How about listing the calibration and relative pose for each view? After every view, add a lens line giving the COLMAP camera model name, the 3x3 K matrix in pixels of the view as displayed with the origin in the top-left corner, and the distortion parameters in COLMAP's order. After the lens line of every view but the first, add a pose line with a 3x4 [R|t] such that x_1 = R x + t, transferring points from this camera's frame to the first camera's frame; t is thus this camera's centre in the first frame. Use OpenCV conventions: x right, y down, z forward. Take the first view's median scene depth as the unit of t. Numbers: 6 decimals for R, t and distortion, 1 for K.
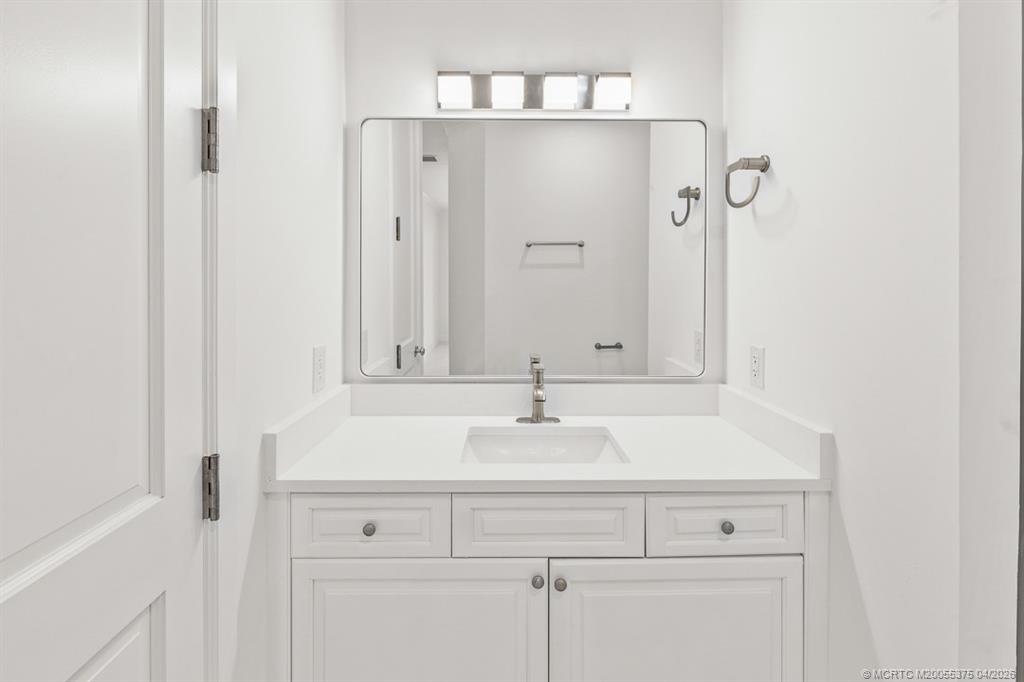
lens RADIAL K [[482.4, 0, 507.0], [0, 482.4, 283.9], [0, 0, 1]] dist [-0.002938, -0.000165]
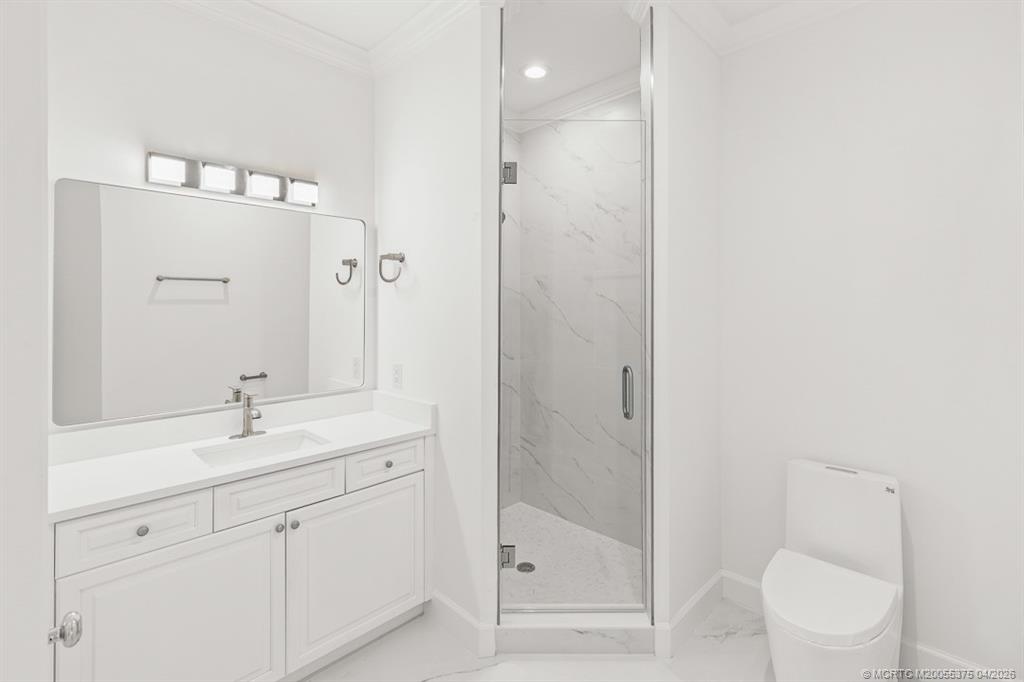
lens RADIAL K [[463.7, 0, 511.1], [0, 463.7, 309.2], [0, 0, 1]] dist [0.001512, -0.000055]
pose [[0.714798, -0.006946, 0.699297, -0.305581], [0.006485, 0.999974, 0.003303, -0.059648], [-0.699301, 0.002174, 0.714824, -0.406845]]
